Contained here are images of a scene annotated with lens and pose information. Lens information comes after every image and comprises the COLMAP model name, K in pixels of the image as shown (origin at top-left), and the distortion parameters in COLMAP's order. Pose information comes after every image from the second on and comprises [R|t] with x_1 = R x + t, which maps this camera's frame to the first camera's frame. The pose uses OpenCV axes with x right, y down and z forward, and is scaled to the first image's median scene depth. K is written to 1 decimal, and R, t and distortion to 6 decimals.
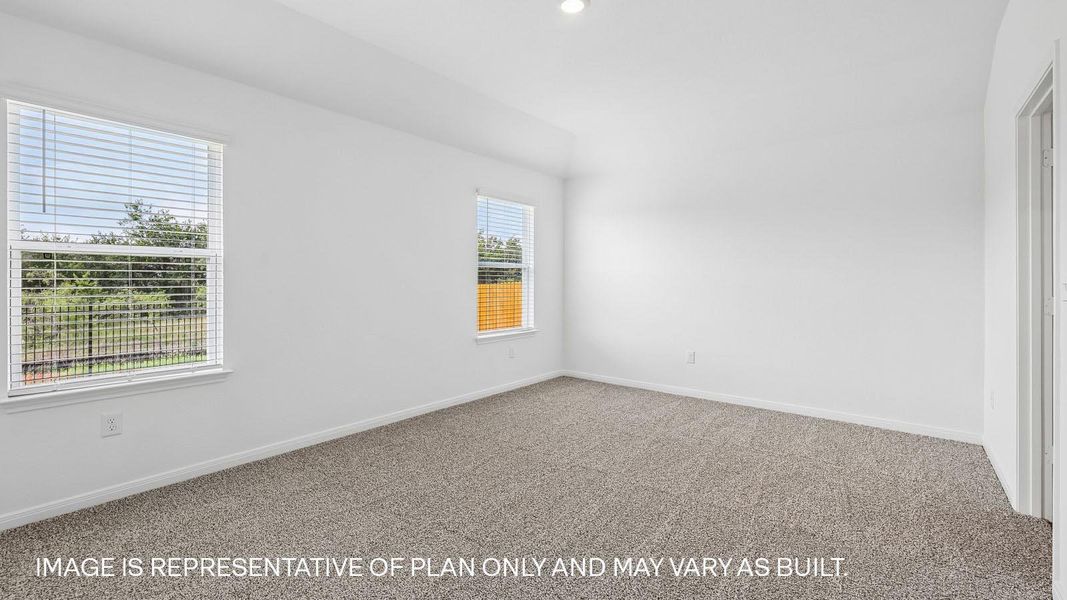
lens RADIAL K [[447.6, 0, 537.1], [0, 447.6, 299.5], [0, 0, 1]] dist [-0.002065, 0.000160]
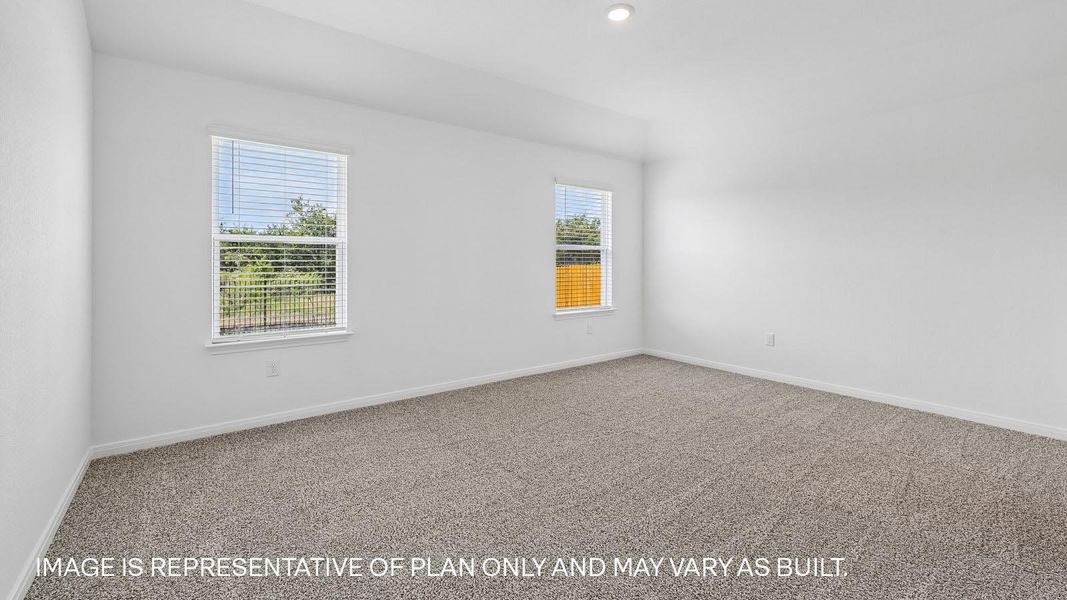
lens RADIAL K [[433.9, 0, 531.1], [0, 433.9, 284.3], [0, 0, 1]] dist [-0.004401, 0.000113]
pose [[0.972188, 0.010640, -0.233961, 0.089018], [-0.008601, 0.999916, 0.009735, 0.004561], [0.234045, -0.007452, 0.972197, -0.073136]]
